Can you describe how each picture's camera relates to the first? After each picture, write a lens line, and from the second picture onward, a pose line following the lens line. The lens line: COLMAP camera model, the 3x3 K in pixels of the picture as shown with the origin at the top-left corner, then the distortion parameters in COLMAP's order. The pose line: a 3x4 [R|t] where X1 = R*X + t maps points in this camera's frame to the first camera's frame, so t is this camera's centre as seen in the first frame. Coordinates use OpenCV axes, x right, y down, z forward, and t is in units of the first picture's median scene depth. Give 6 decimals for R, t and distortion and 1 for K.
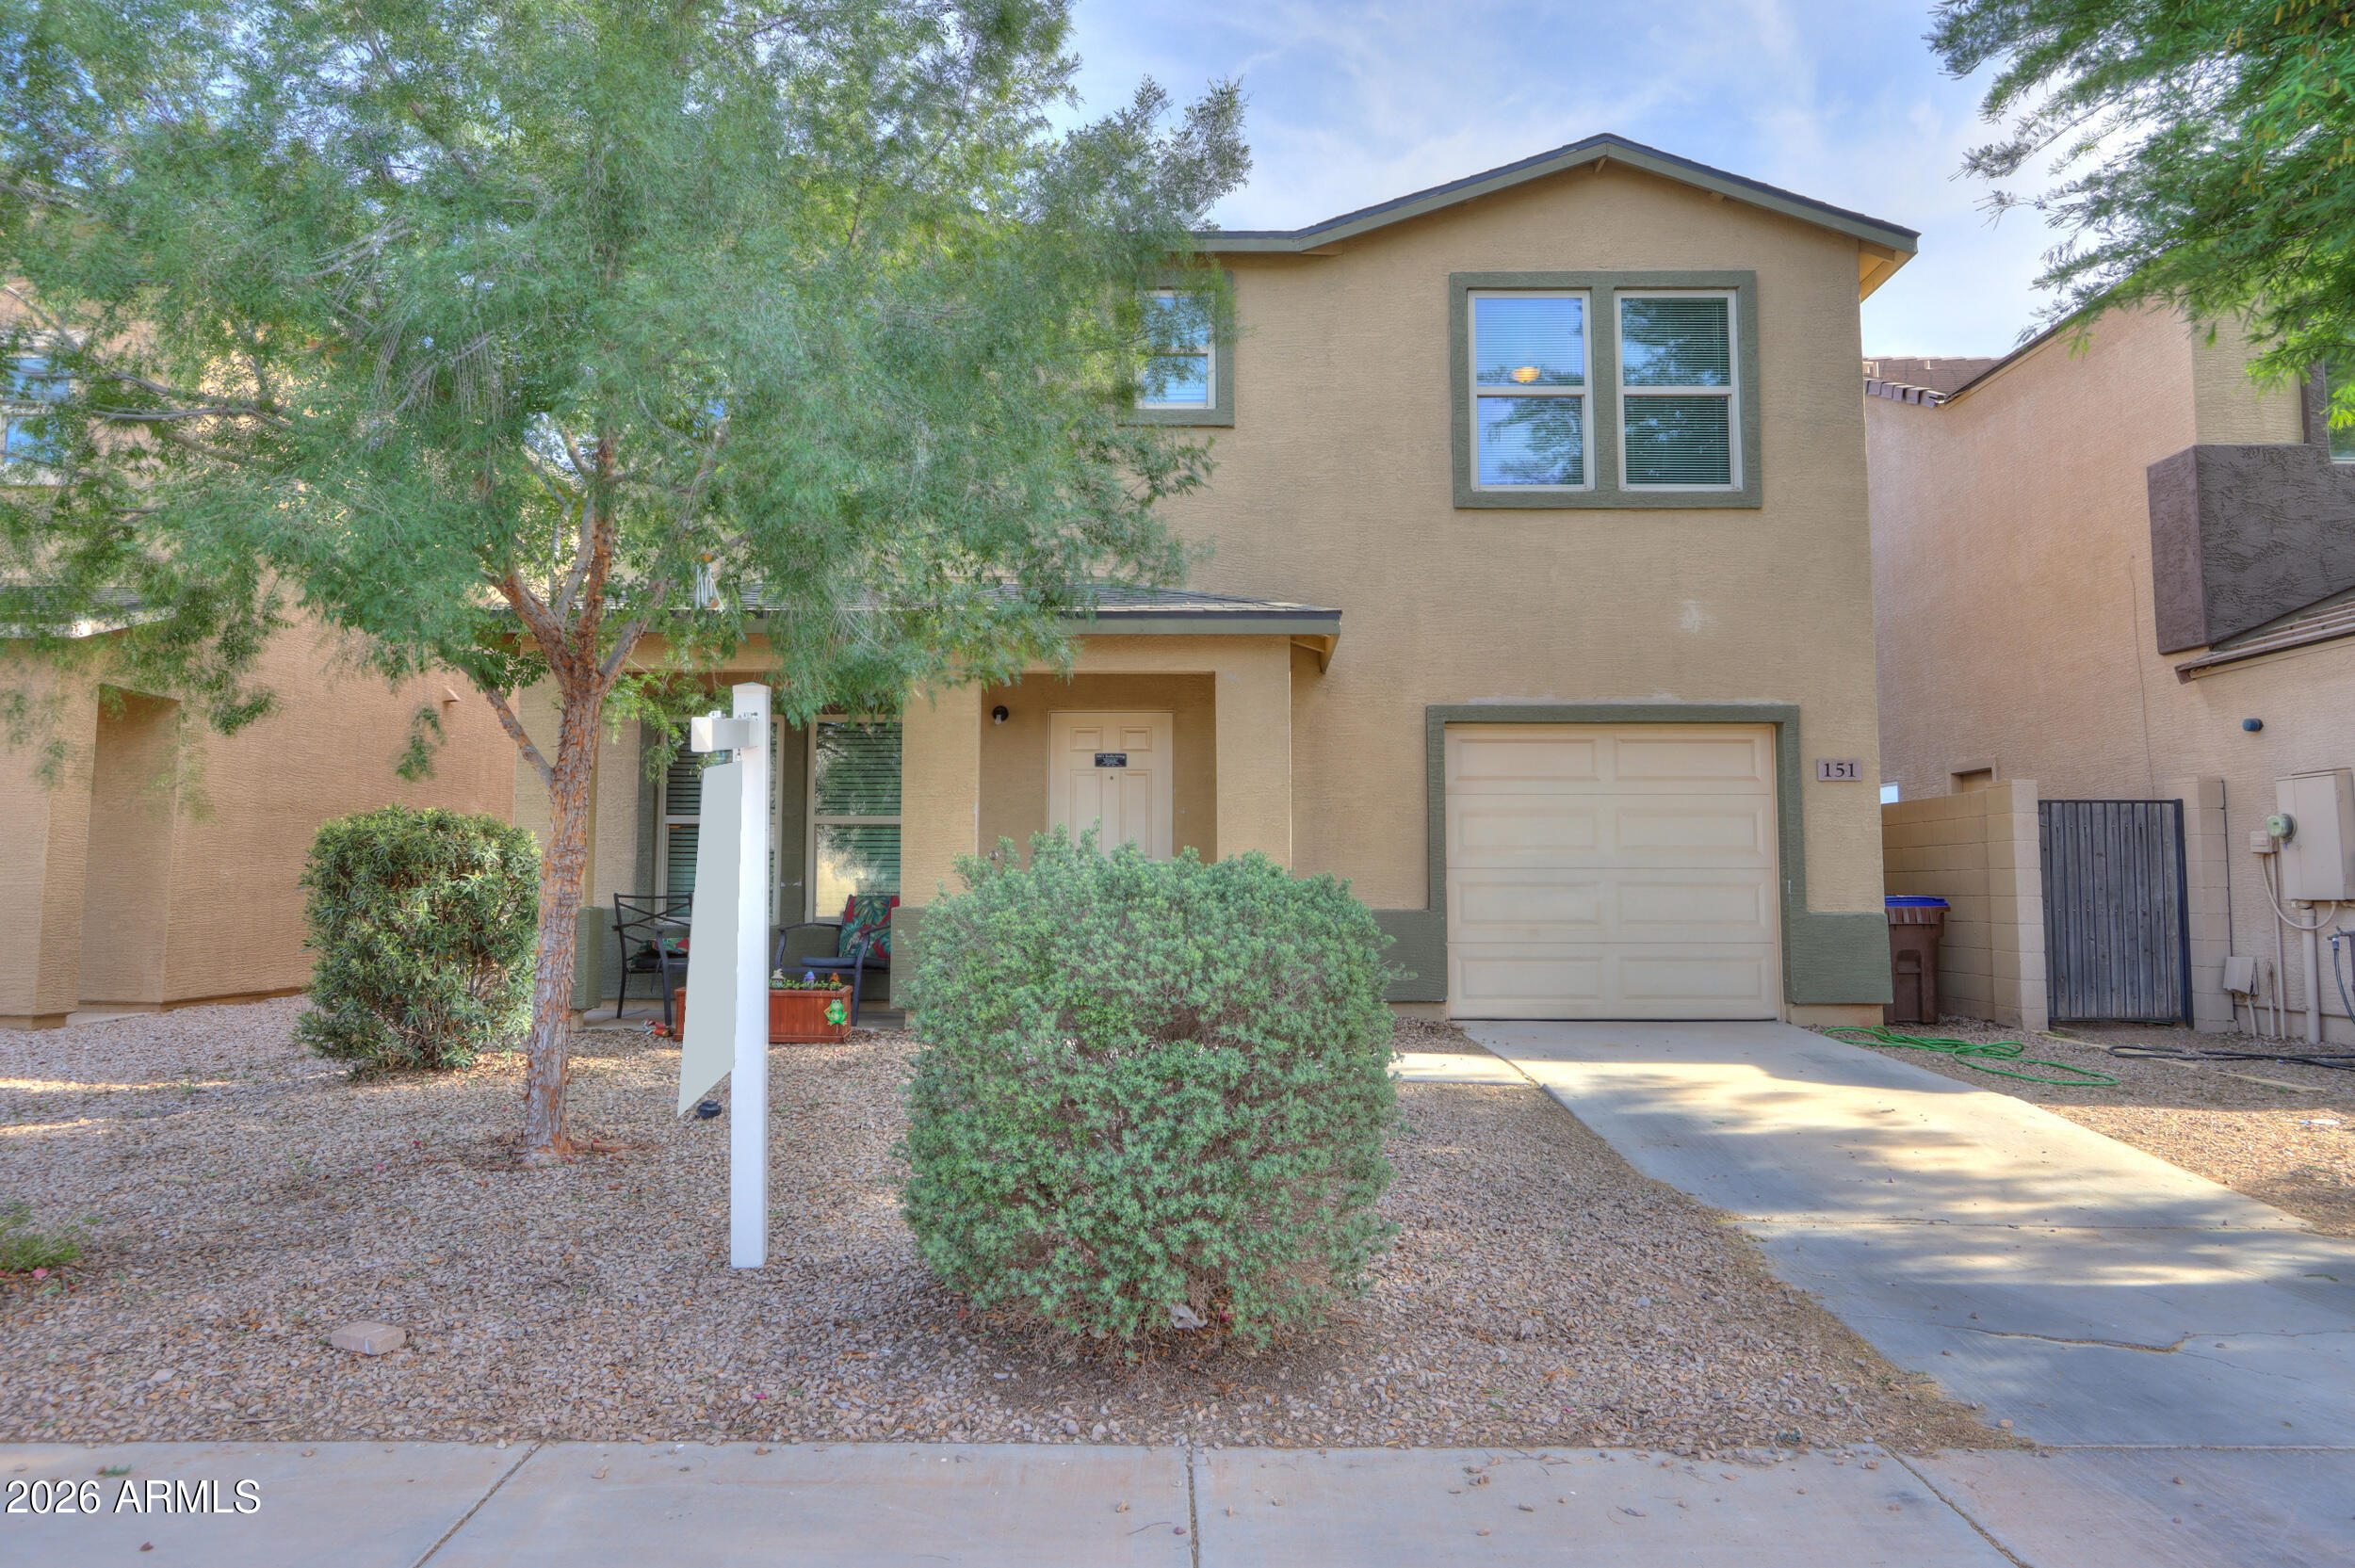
lens RADIAL K [[1601.1, 0, 1183.2], [0, 1601.1, 724.2], [0, 0, 1]] dist [-0.001606, 0.002506]
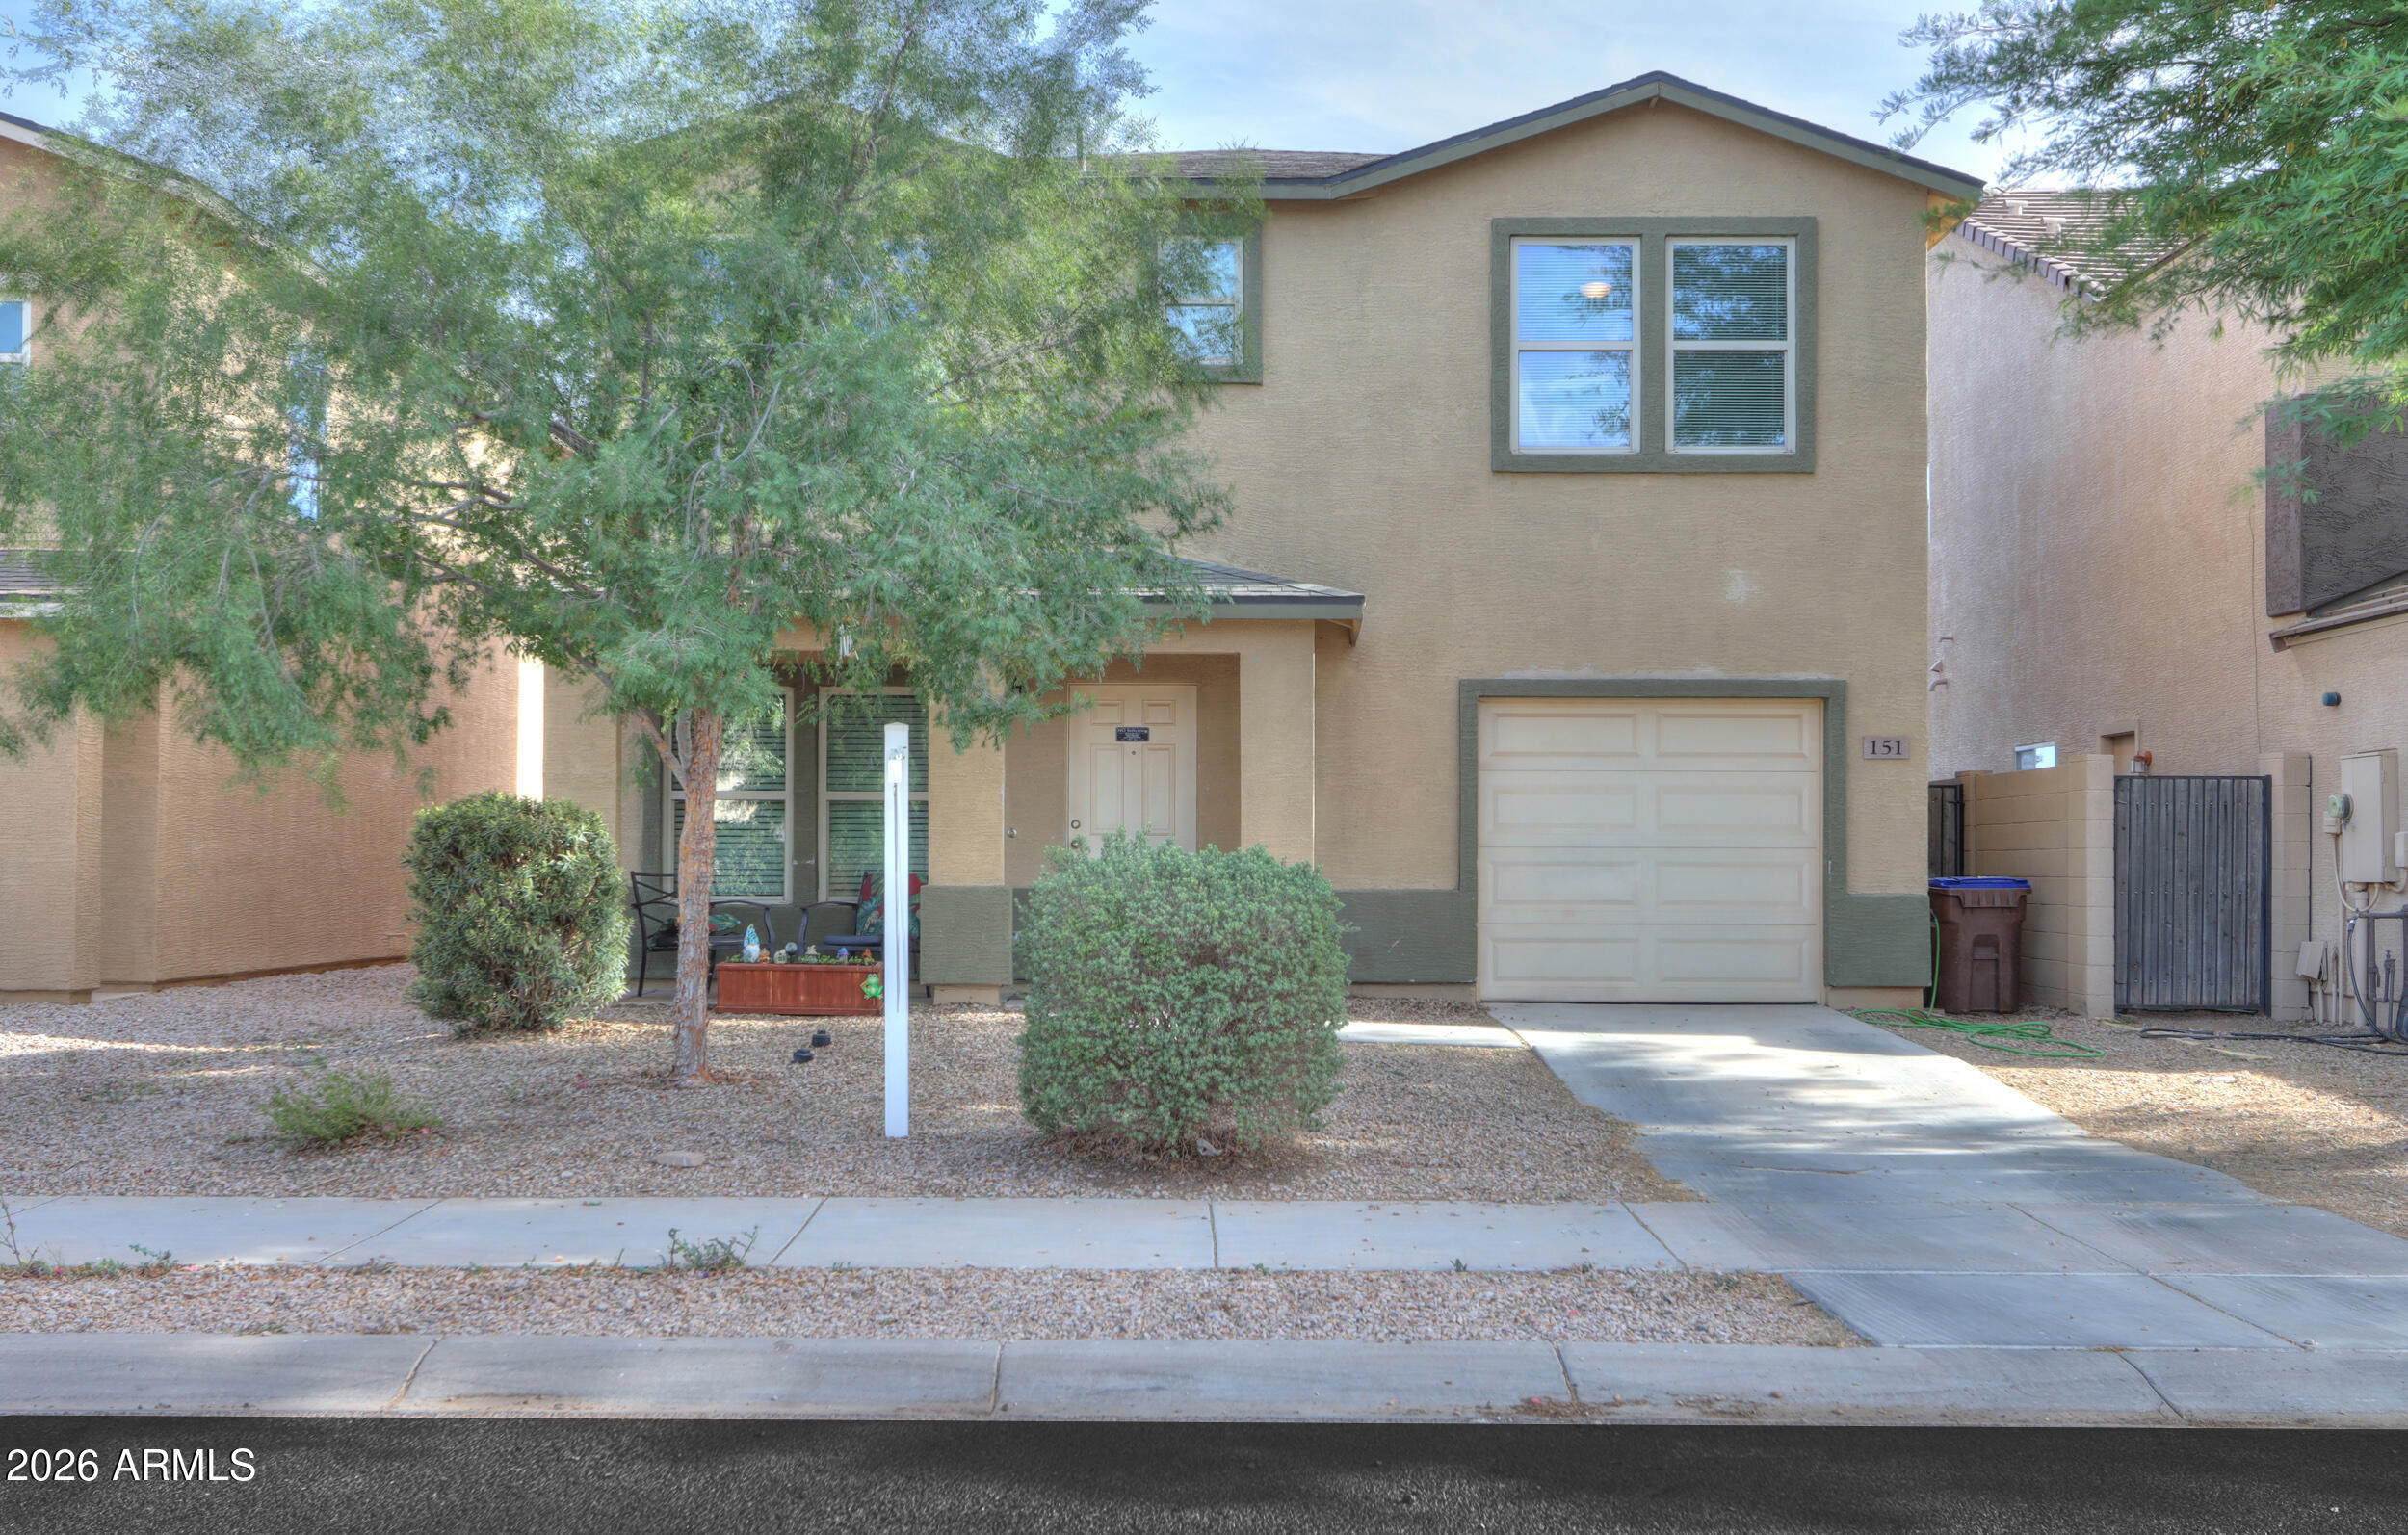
lens RADIAL K [[2620.0, 0, 1205.2], [0, 2620.0, 775.0], [0, 0, 1]] dist [0.022484, 0.000000]
pose [[0.999997, 0.002307, -0.001243, 0.000435], [-0.002215, 0.997574, 0.069580, -0.064875], [0.001401, -0.069577, 0.997576, -0.590697]]
